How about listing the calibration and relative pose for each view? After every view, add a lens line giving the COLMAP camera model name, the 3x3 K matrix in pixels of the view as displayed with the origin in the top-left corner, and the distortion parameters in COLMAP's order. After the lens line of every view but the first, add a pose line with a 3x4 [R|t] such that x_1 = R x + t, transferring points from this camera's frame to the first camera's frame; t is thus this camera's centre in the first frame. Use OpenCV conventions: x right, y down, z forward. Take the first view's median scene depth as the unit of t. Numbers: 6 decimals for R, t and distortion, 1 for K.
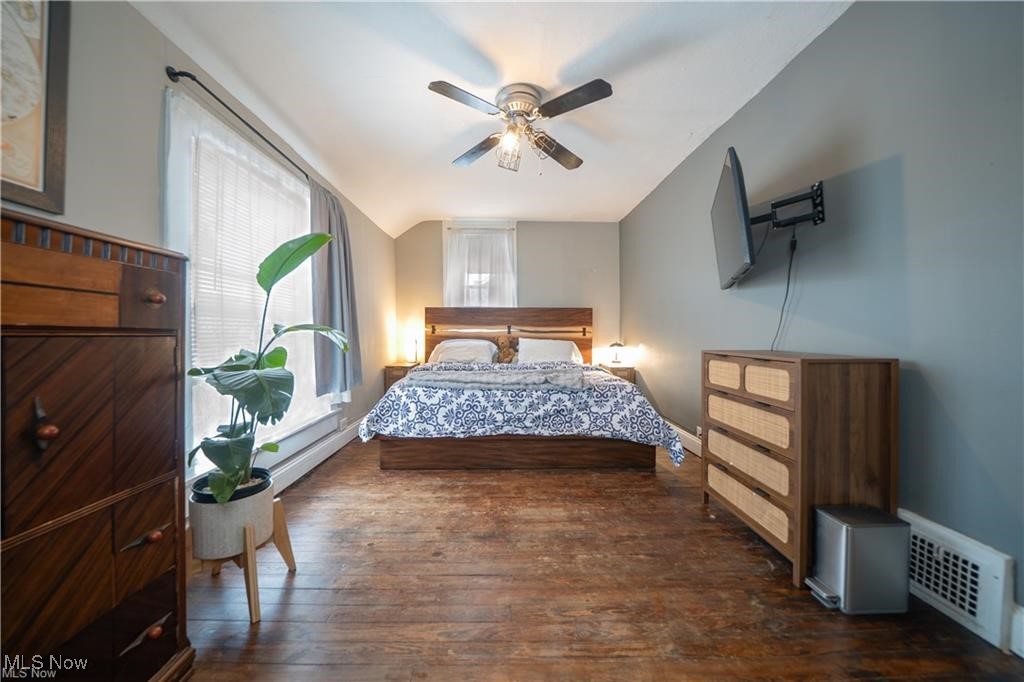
lens RADIAL K [[354.8, 0, 509.7], [0, 354.8, 340.6], [0, 0, 1]] dist [-0.022841, 0.000991]
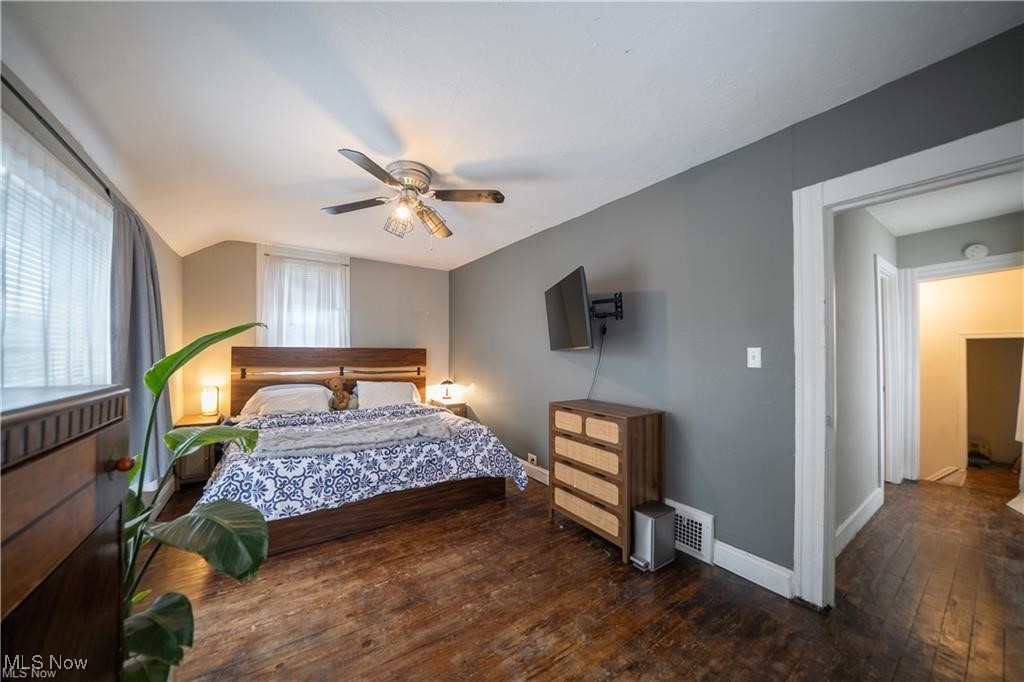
lens RADIAL K [[354.8, 0, 491.2], [0, 354.8, 349.0], [0, 0, 1]] dist [-0.022841, 0.000991]
pose [[0.842472, -0.000932, 0.538739, -0.365347], [0.006646, 0.999940, -0.008663, -0.167489], [-0.538698, 0.010879, 0.842428, -0.008143]]
